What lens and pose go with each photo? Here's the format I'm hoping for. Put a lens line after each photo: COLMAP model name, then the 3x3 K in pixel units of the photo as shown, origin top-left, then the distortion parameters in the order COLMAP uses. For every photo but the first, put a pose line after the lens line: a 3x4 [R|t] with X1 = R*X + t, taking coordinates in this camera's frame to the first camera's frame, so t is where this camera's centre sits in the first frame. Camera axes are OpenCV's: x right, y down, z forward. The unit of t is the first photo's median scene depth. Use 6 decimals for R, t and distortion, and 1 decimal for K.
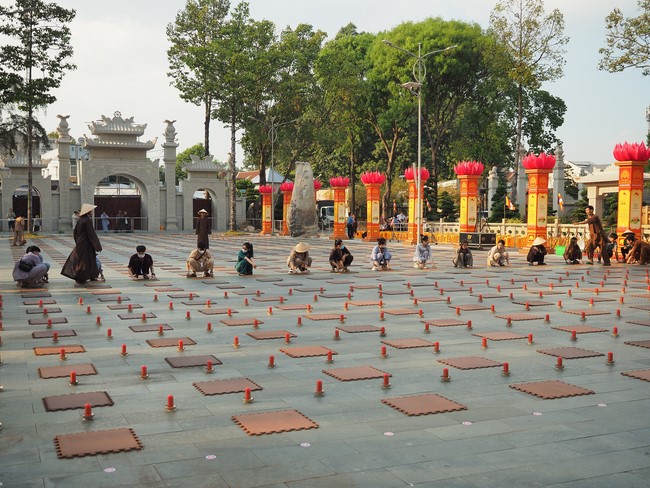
lens RADIAL K [[753.8, 0, 325.0], [0, 753.8, 244.0], [0, 0, 1]] dist [0.138029, -0.513389]
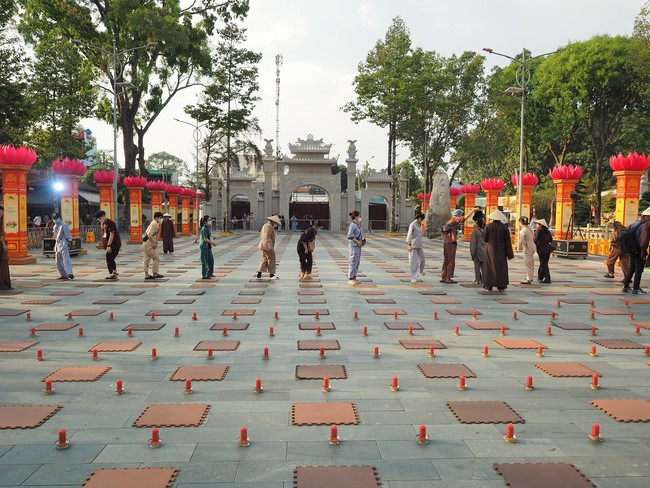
lens RADIAL K [[582.2, 0, 325.0], [0, 582.2, 244.0], [0, 0, 1]] dist [0.004593, -0.012790]
pose [[0.932804, 0.026140, -0.359436, 0.097560], [-0.023838, 0.999657, 0.010835, -0.005806], [0.359596, -0.001539, 0.933107, 0.116274]]
